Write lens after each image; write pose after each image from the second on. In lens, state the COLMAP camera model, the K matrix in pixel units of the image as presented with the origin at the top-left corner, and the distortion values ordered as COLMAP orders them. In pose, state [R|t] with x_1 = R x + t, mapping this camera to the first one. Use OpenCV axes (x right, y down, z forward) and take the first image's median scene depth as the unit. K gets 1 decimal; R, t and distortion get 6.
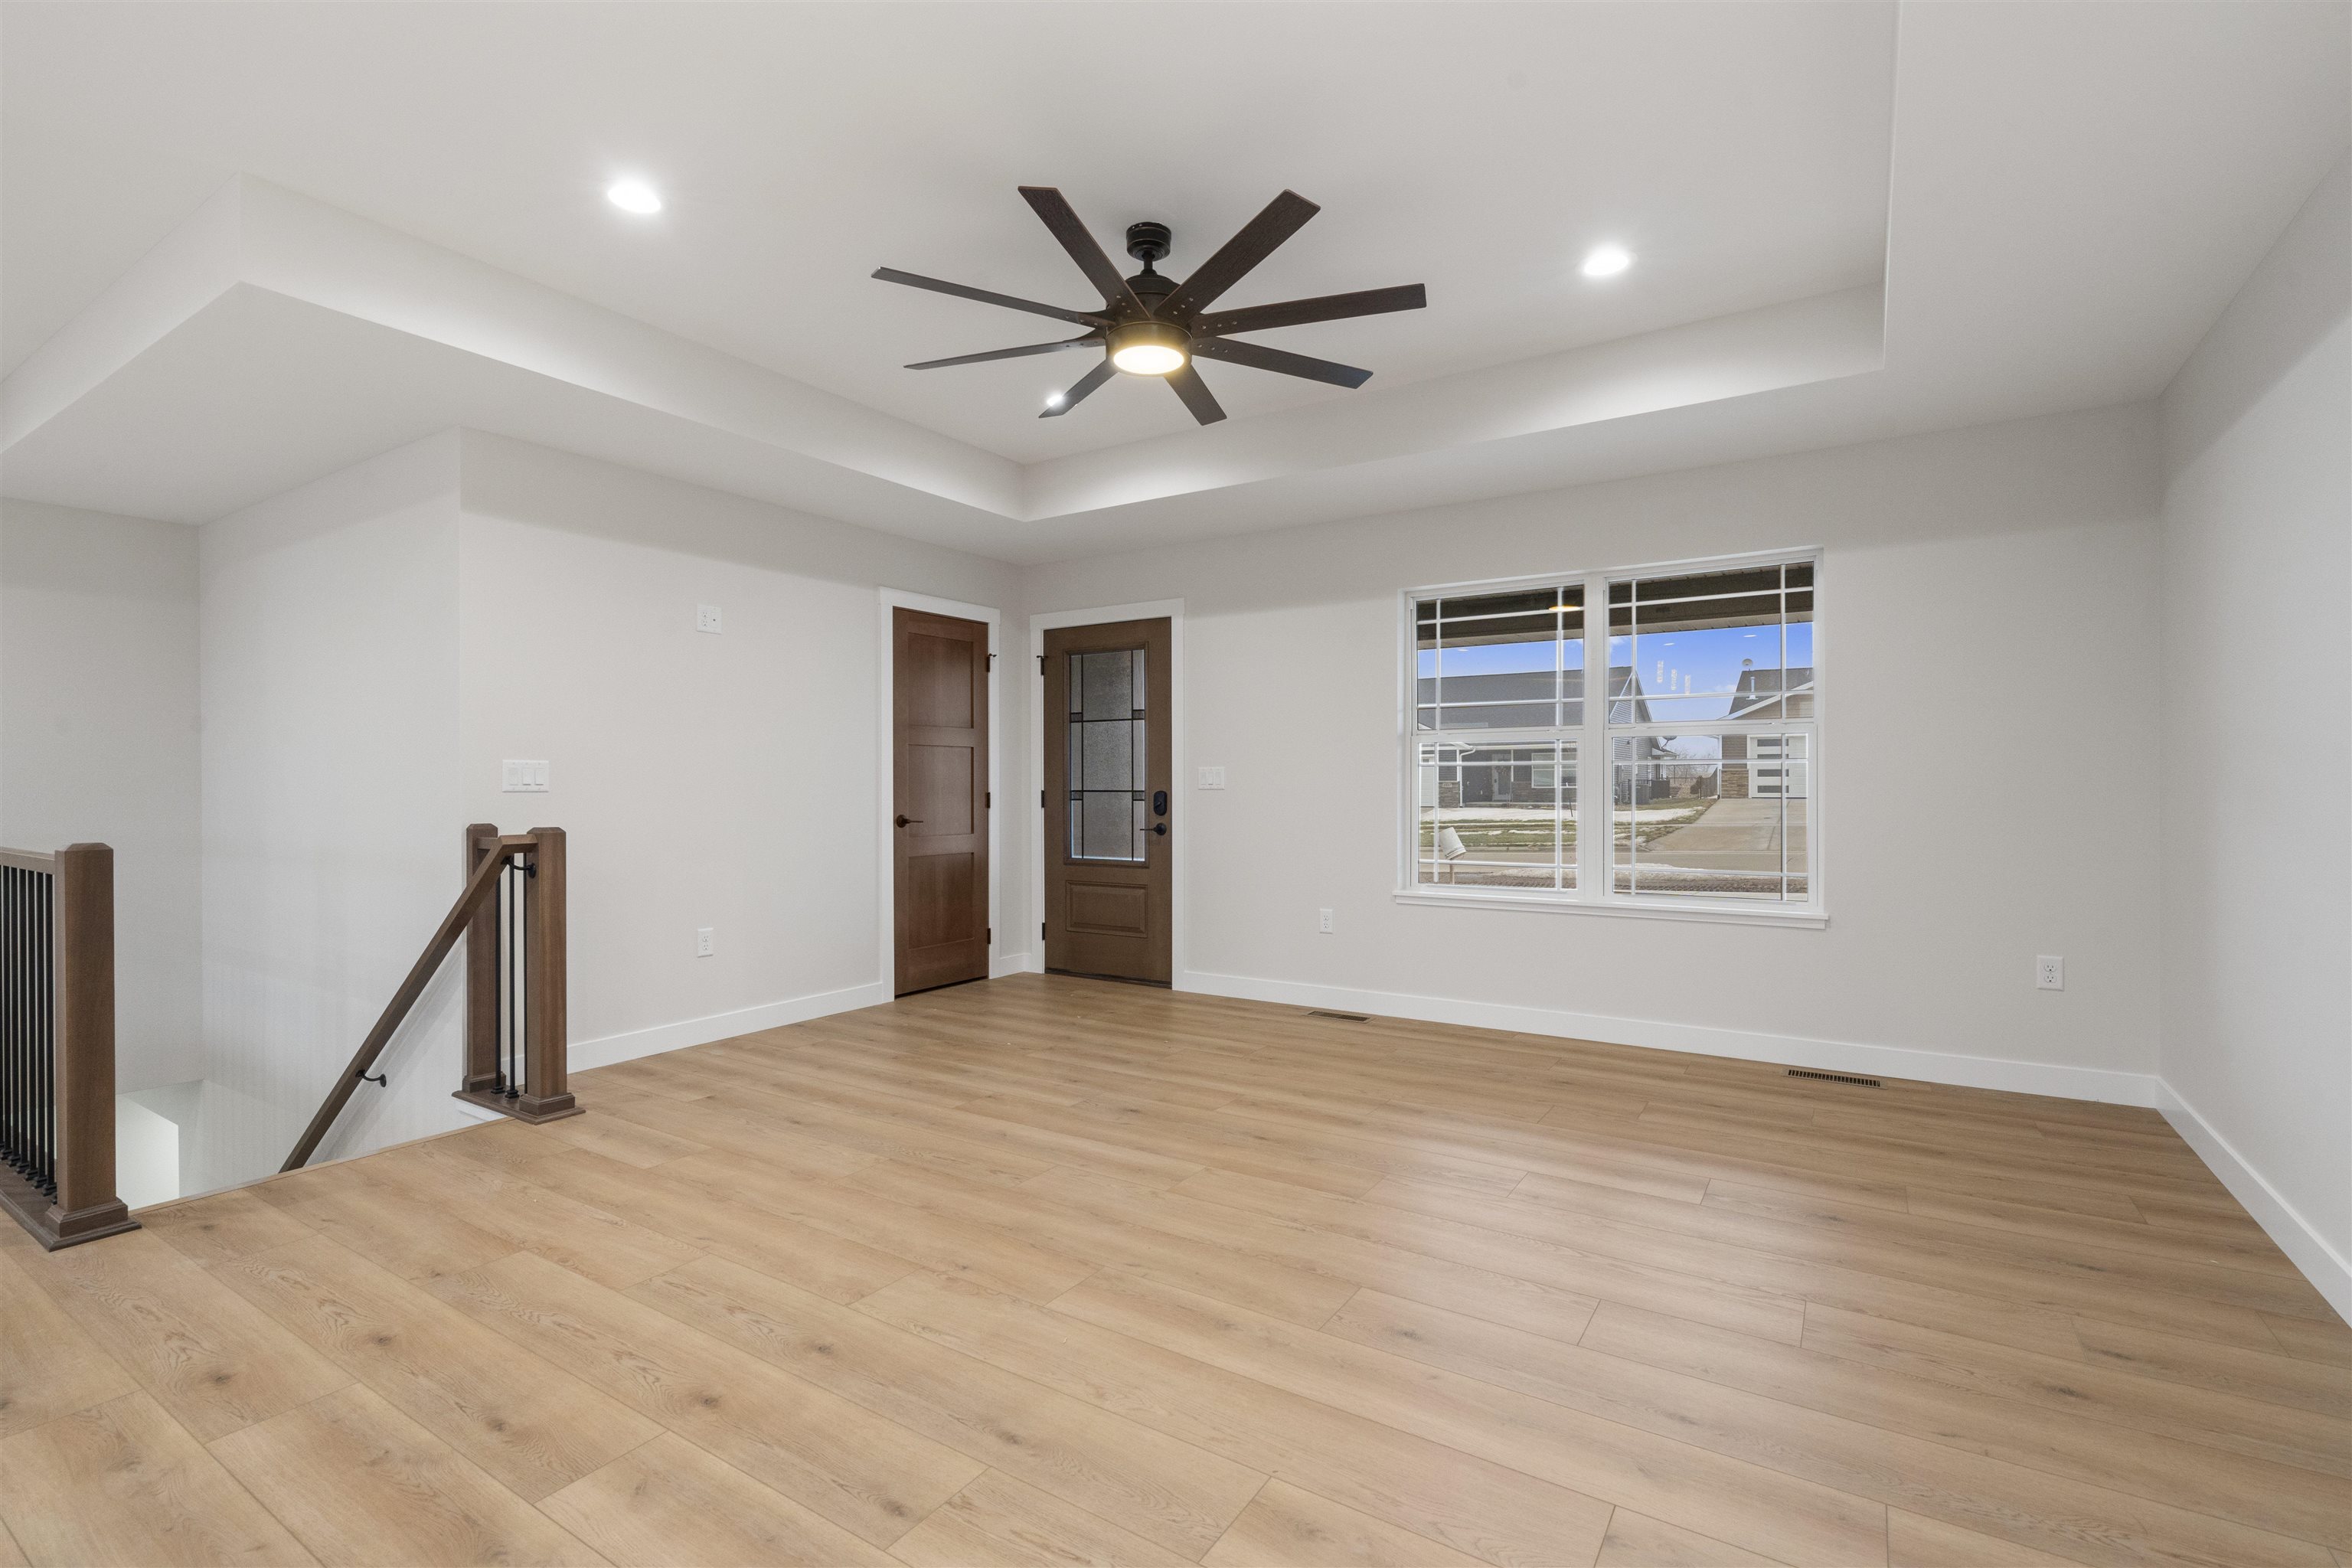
lens RADIAL K [[1065.2, 0, 1185.8], [0, 1065.2, 786.4], [0, 0, 1]] dist [-0.004269, 0.001138]
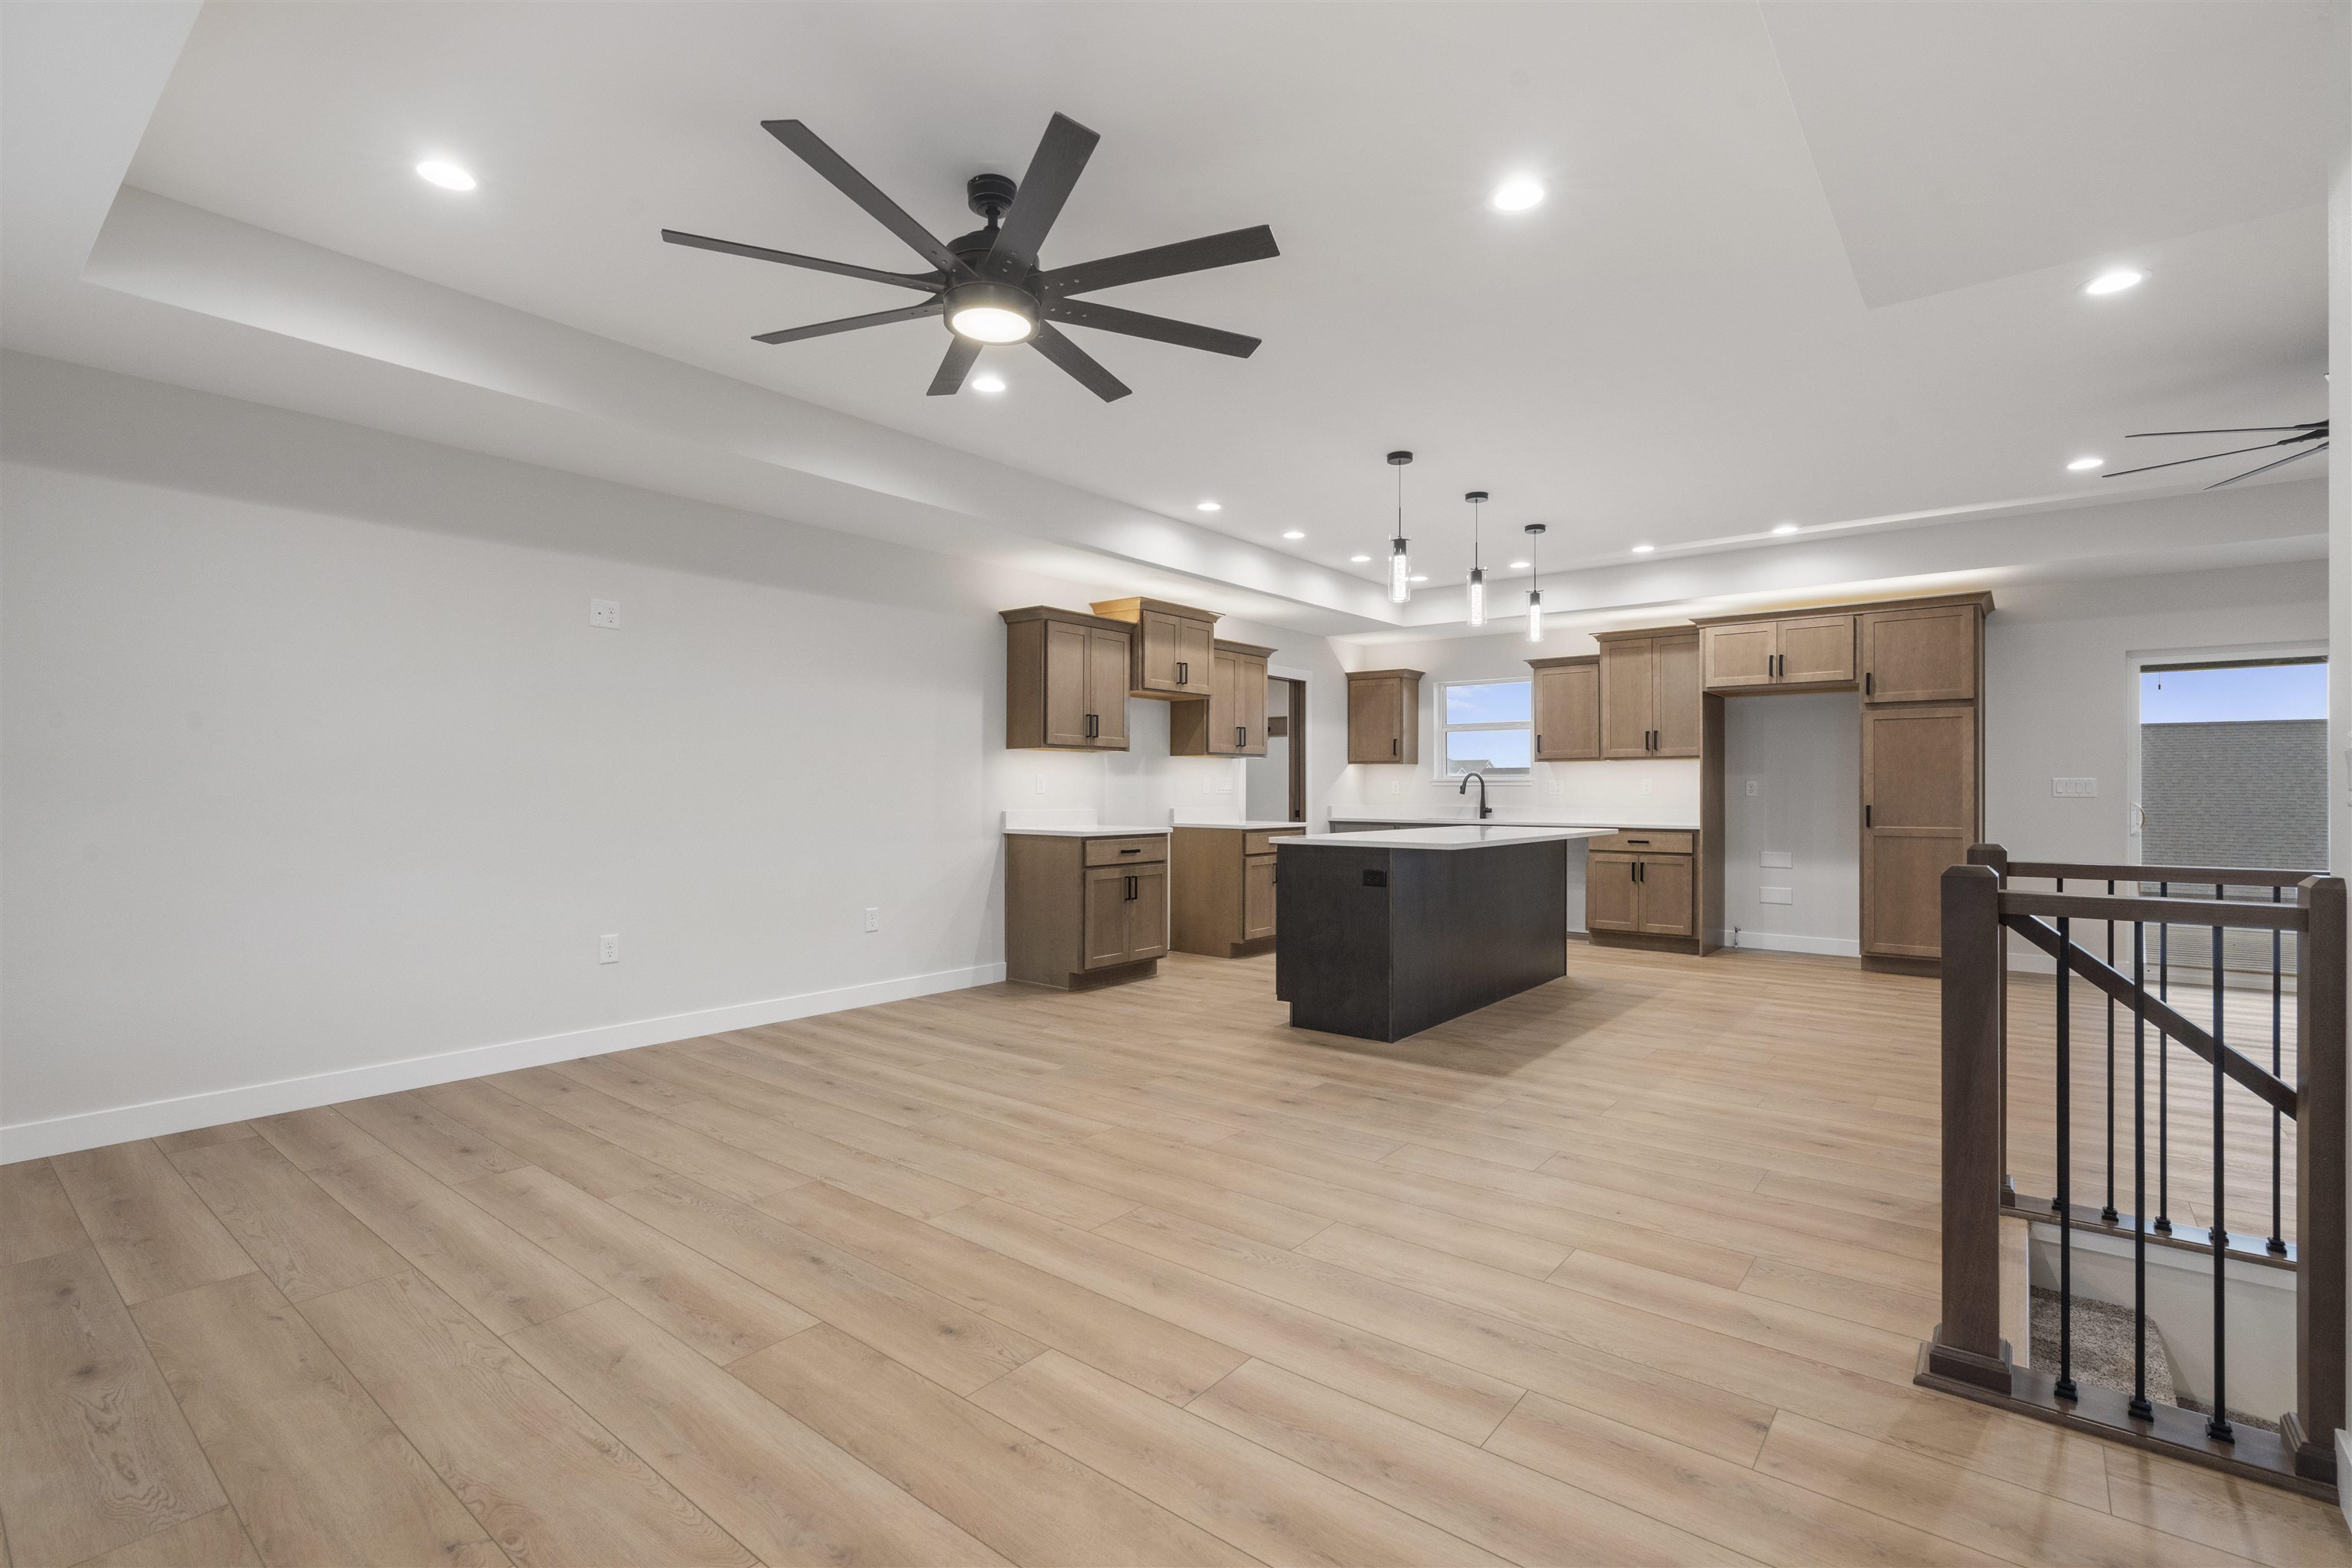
lens RADIAL K [[1065.2, 0, 1185.8], [0, 1065.2, 786.4], [0, 0, 1]] dist [-0.004269, 0.001138]
pose [[-0.994819, 0.001439, 0.101649, -0.191861], [0.001360, 0.999999, -0.000851, -0.003128], [-0.101650, -0.000708, -0.994820, 1.240428]]
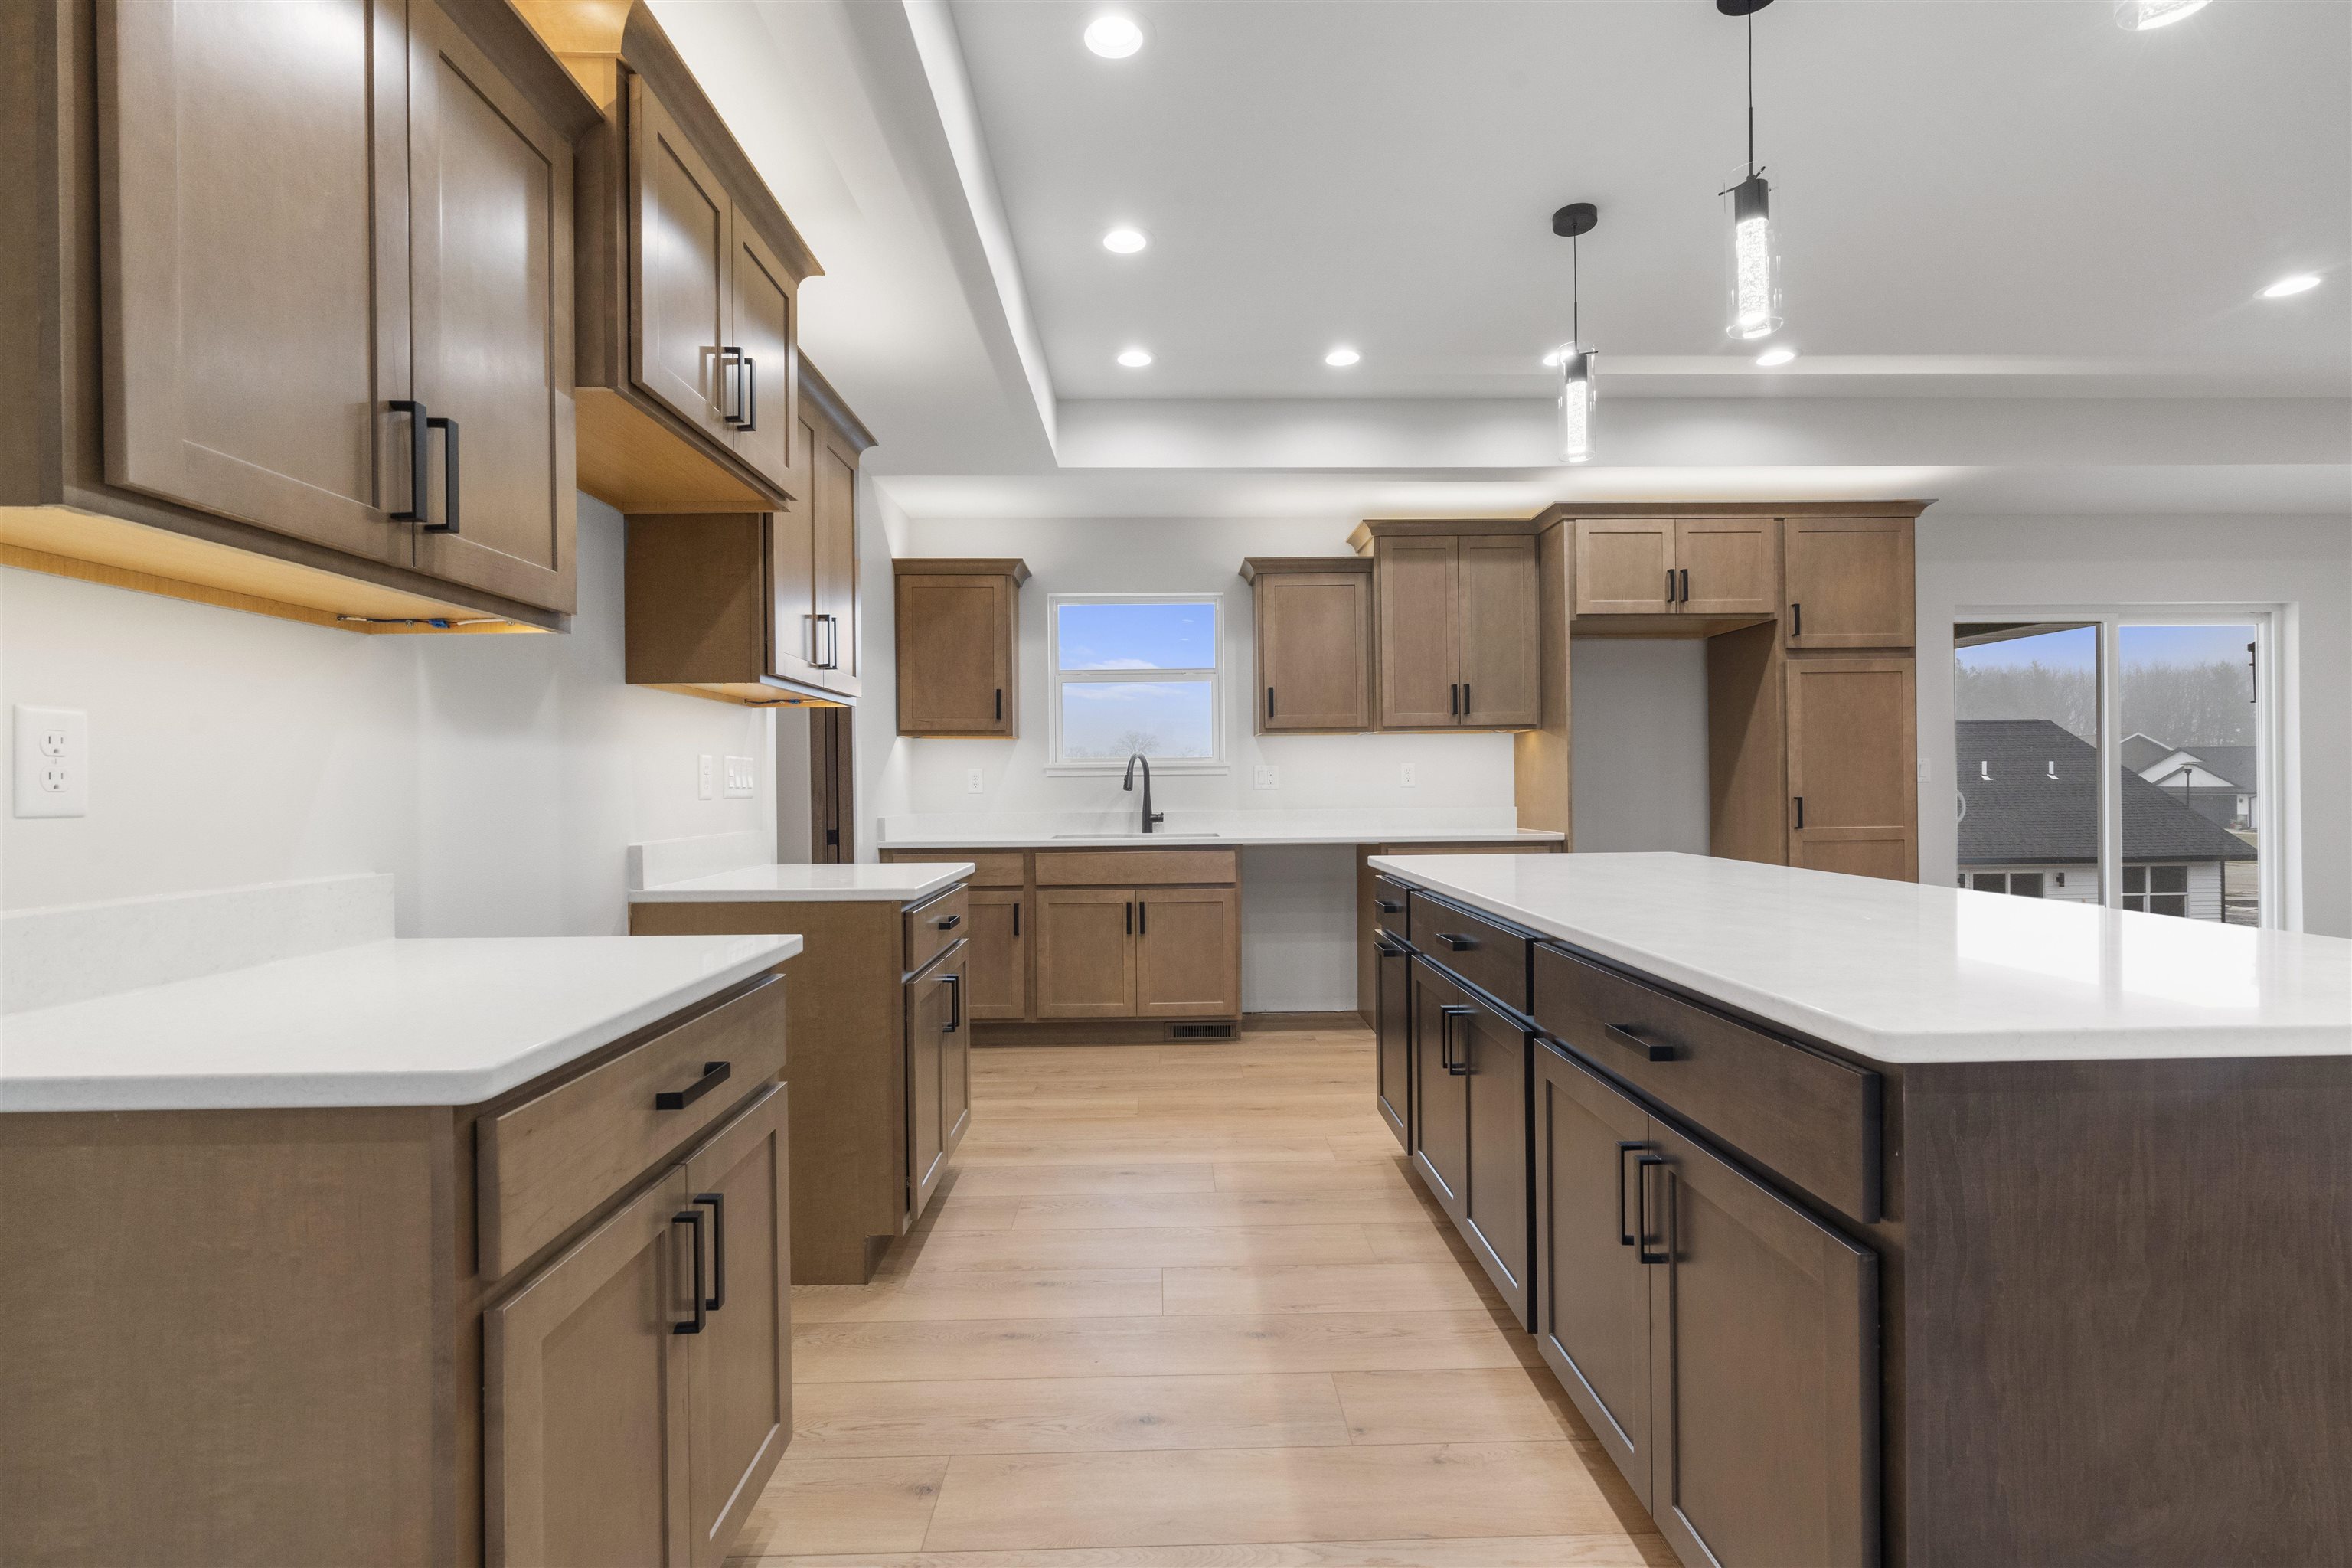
lens RADIAL K [[1065.2, 0, 1185.8], [0, 1065.2, 786.4], [0, 0, 1]] dist [-0.004269, 0.001138]
pose [[-0.827884, 0.013854, -0.560728, 0.056825], [0.012726, 0.999902, 0.005915, -0.000297], [0.560754, -0.002239, -0.827979, 0.232786]]
